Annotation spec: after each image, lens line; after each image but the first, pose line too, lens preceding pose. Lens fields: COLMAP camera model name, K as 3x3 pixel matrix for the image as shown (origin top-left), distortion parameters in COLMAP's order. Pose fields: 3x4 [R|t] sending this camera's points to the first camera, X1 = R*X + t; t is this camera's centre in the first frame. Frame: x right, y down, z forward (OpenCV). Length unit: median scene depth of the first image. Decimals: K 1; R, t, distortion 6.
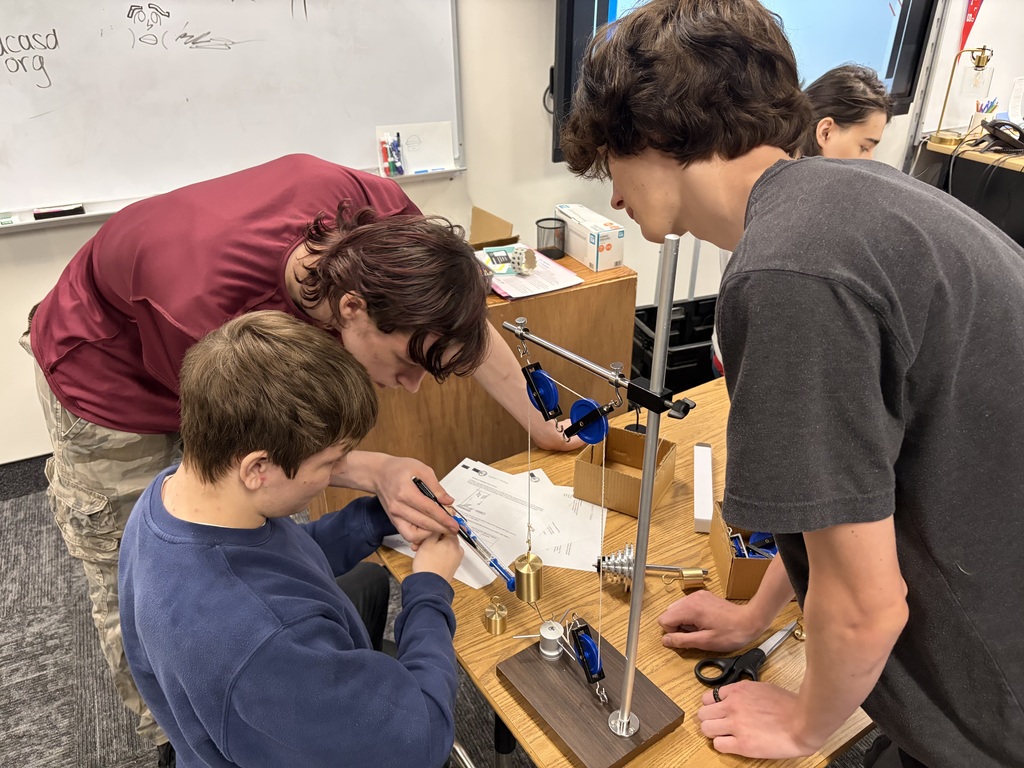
lens RADIAL K [[783.9, 0, 512.0], [0, 783.9, 384.0], [0, 0, 1]] dist [0.044186, -0.003493]
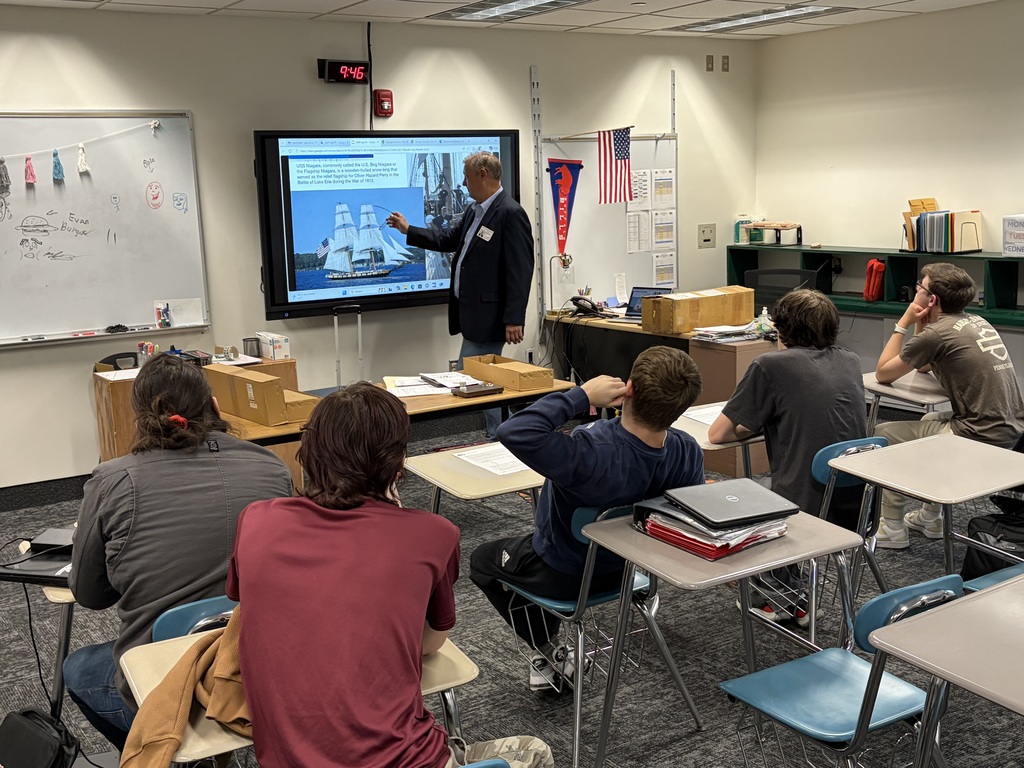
lens RADIAL K [[1180.0, 0, 512.0], [0, 1180.0, 384.0], [0, 0, 1]] dist [-0.002283, -0.006053]
pose [[0.991959, -0.042462, 0.119223, 0.273187], [0.078729, 0.944610, -0.318611, 0.693919], [-0.099091, 0.325436, 0.940358, -1.362810]]
